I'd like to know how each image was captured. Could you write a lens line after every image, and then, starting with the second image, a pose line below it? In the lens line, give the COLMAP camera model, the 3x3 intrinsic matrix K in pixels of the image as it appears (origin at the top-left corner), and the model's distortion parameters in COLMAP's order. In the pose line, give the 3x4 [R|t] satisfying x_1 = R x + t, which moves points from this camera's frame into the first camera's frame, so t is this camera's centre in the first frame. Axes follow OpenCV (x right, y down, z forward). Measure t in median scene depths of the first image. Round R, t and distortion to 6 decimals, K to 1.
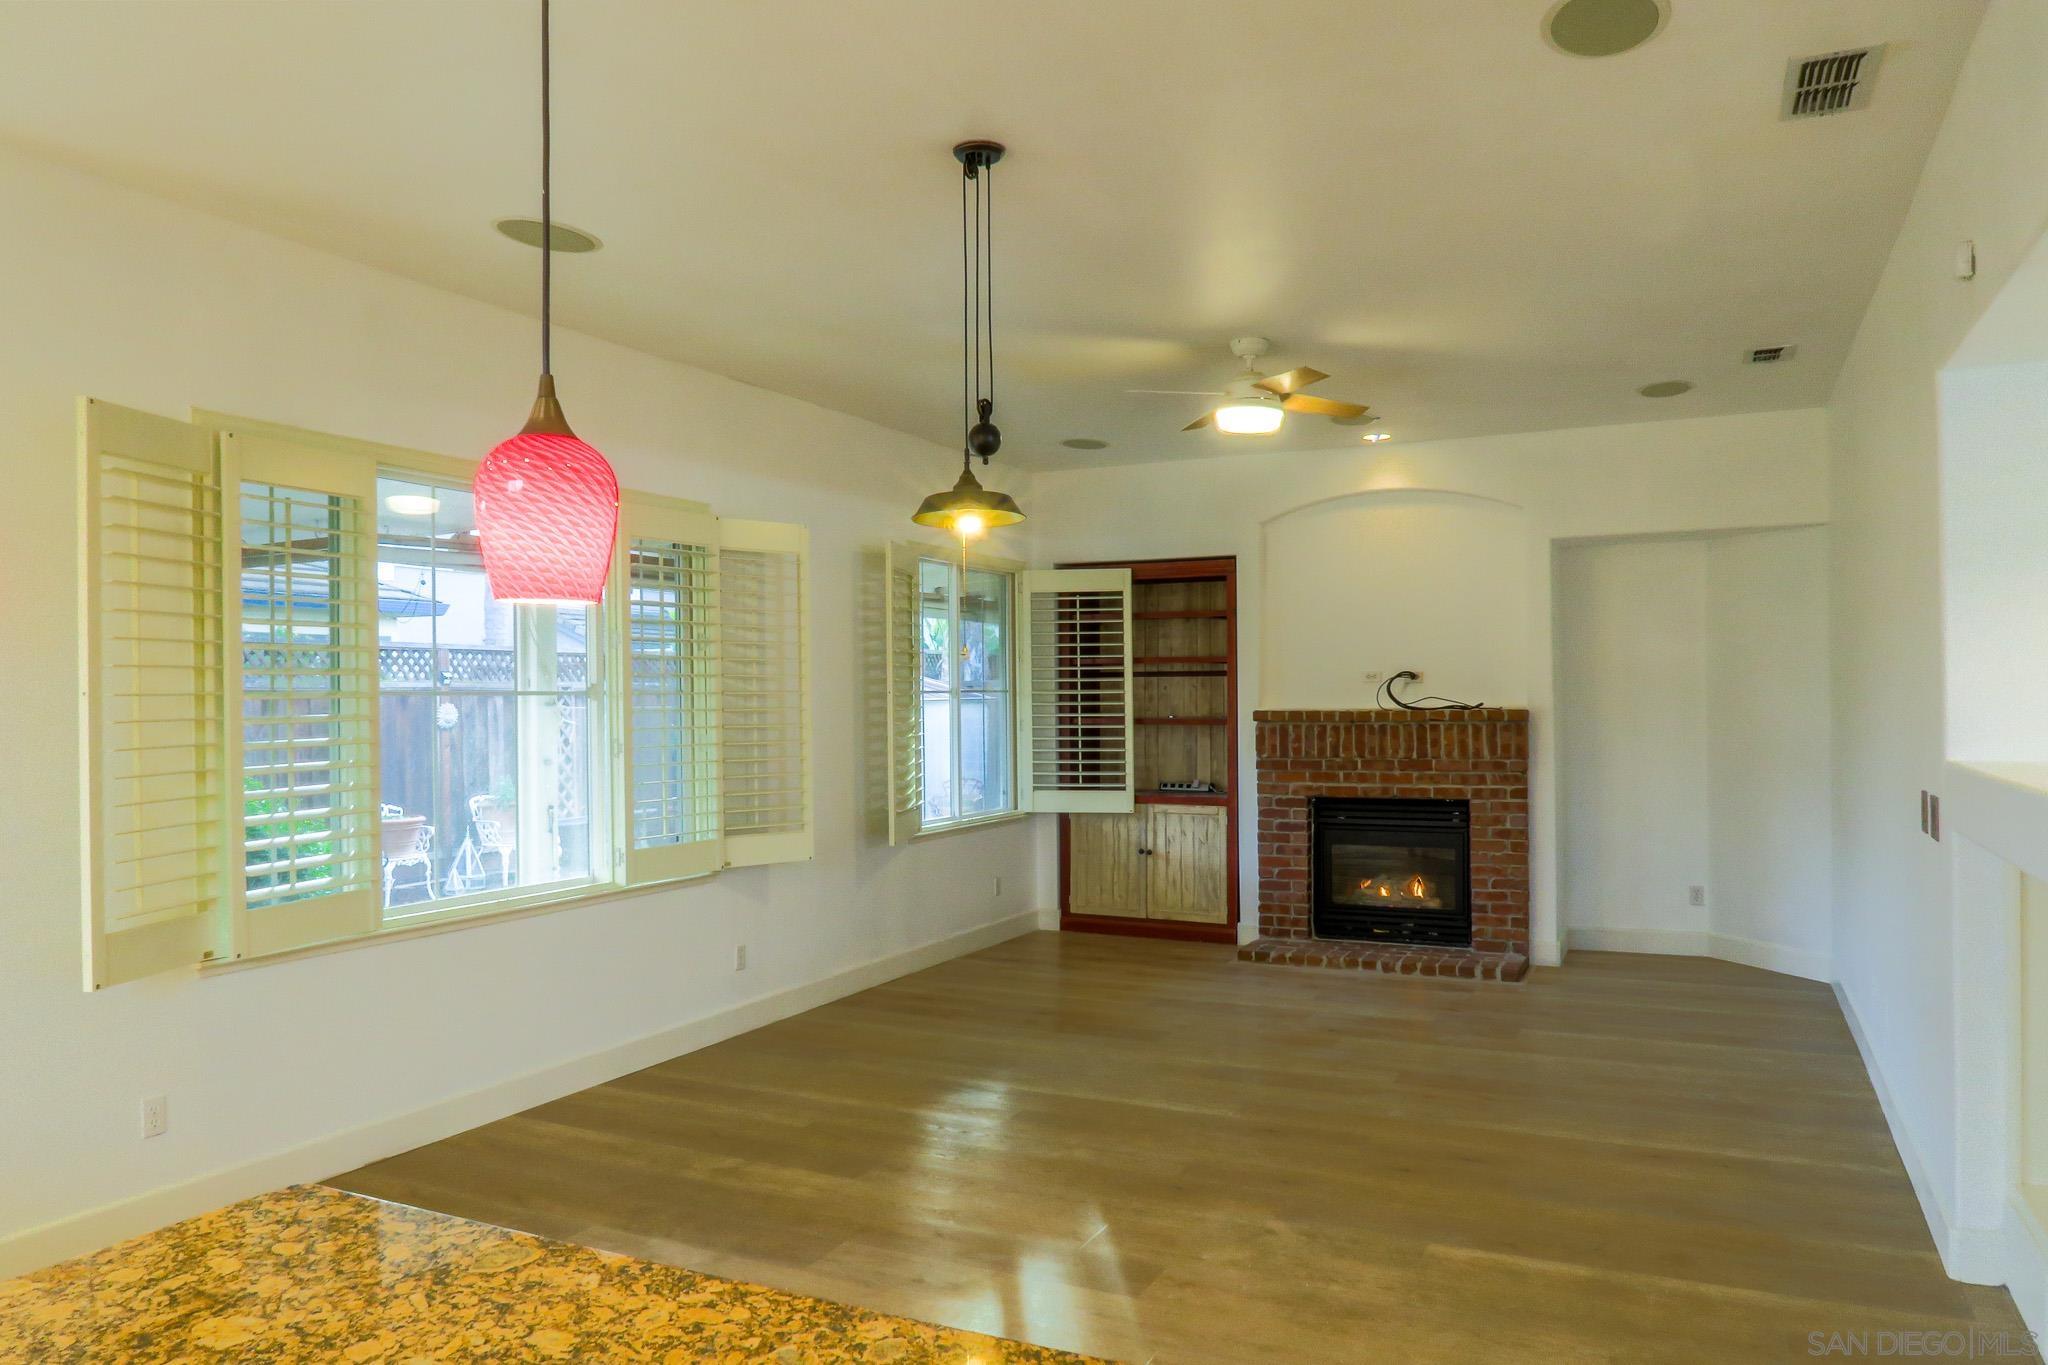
lens RADIAL K [[1406.2, 0, 1031.5], [0, 1406.2, 688.3], [0, 0, 1]] dist [-0.031483, 0.010260]
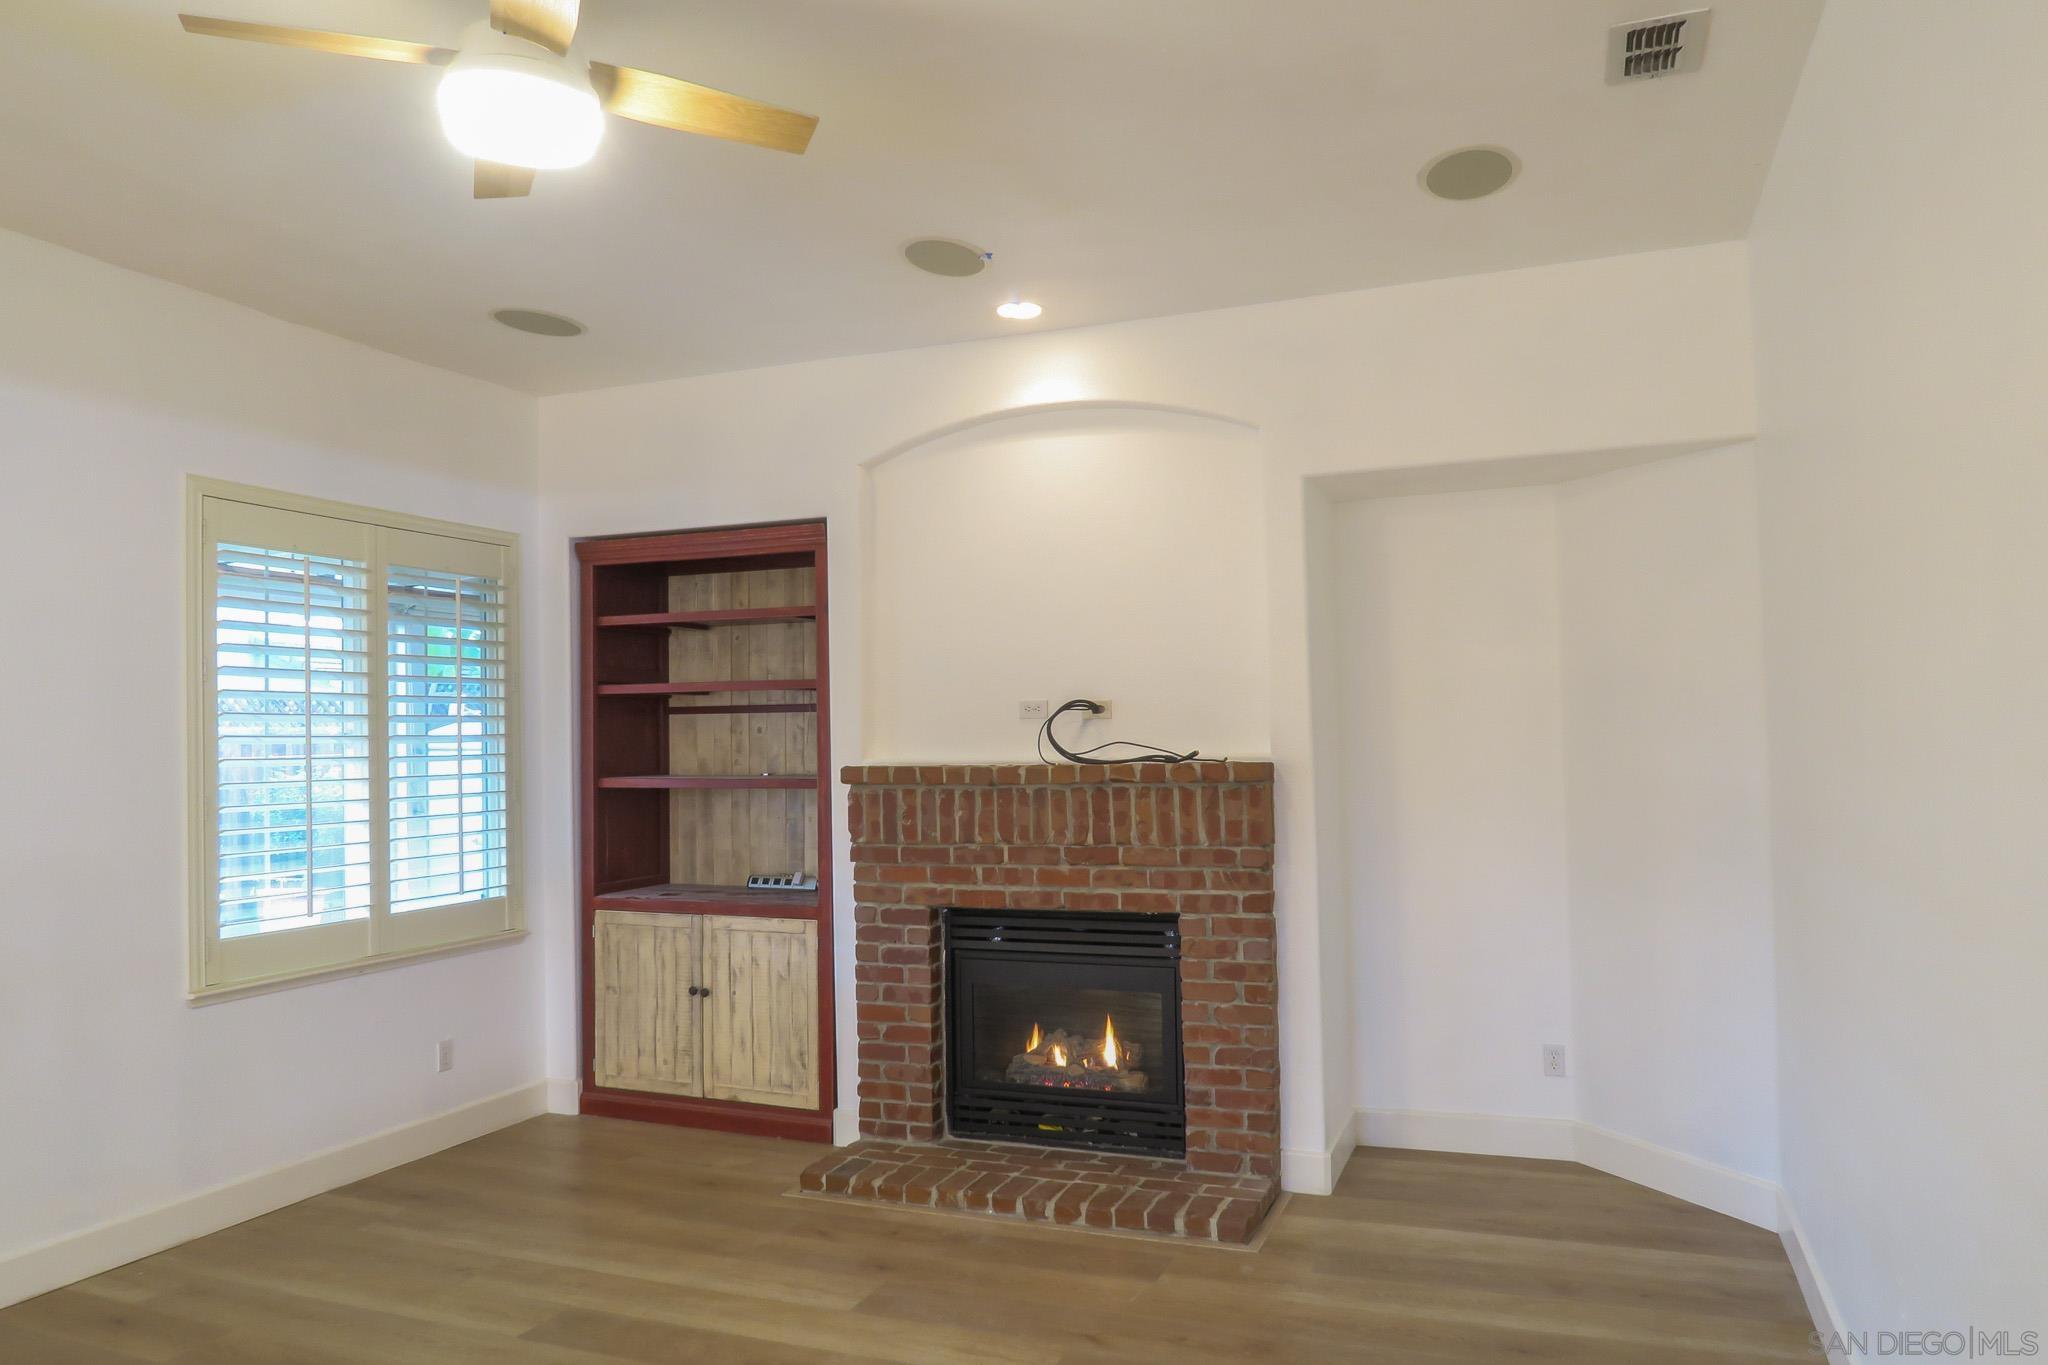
lens RADIAL K [[1406.2, 0, 1024.3], [0, 1406.2, 679.9], [0, 0, 1]] dist [-0.031483, 0.010260]
pose [[0.997404, -0.006593, 0.071713, 0.195431], [0.009043, 0.999384, -0.033903, -0.000376], [-0.071446, 0.034463, 0.996849, 0.387216]]
